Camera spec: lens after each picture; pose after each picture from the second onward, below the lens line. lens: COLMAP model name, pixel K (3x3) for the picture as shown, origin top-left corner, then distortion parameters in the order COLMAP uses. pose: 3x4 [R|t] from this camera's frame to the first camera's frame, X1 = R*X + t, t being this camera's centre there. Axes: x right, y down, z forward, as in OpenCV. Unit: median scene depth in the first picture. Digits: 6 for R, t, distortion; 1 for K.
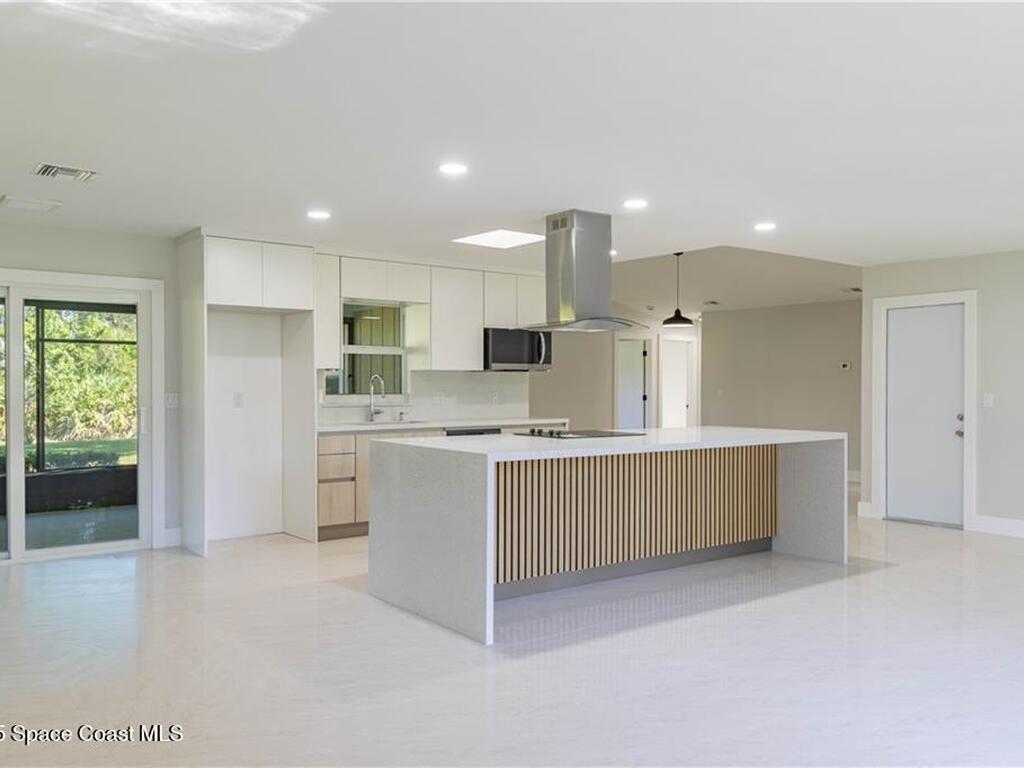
lens RADIAL K [[859.8, 0, 512.7], [0, 859.8, 384.1], [0, 0, 1]] dist [0.010408, 0.006278]
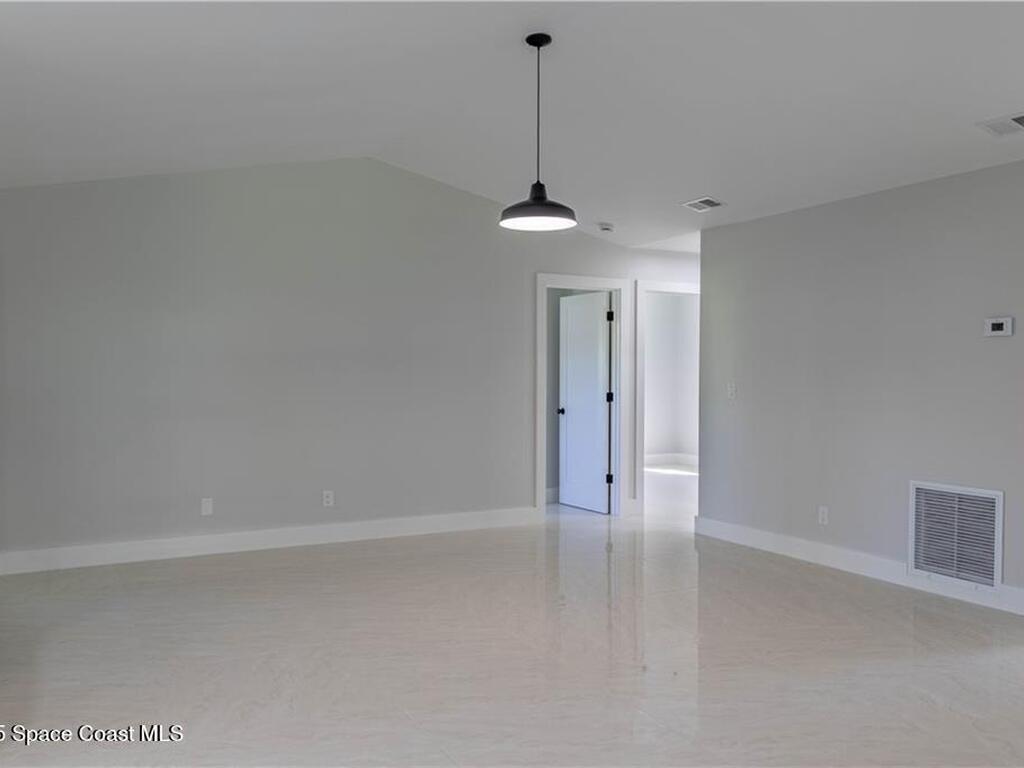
lens RADIAL K [[859.8, 0, 511.0], [0, 859.8, 385.6], [0, 0, 1]] dist [0.010408, 0.006278]
pose [[0.985239, 0.003616, -0.171144, 0.196568], [-0.001391, 0.999913, 0.013122, 0.001815], [0.171177, -0.012690, 0.985159, 0.478660]]
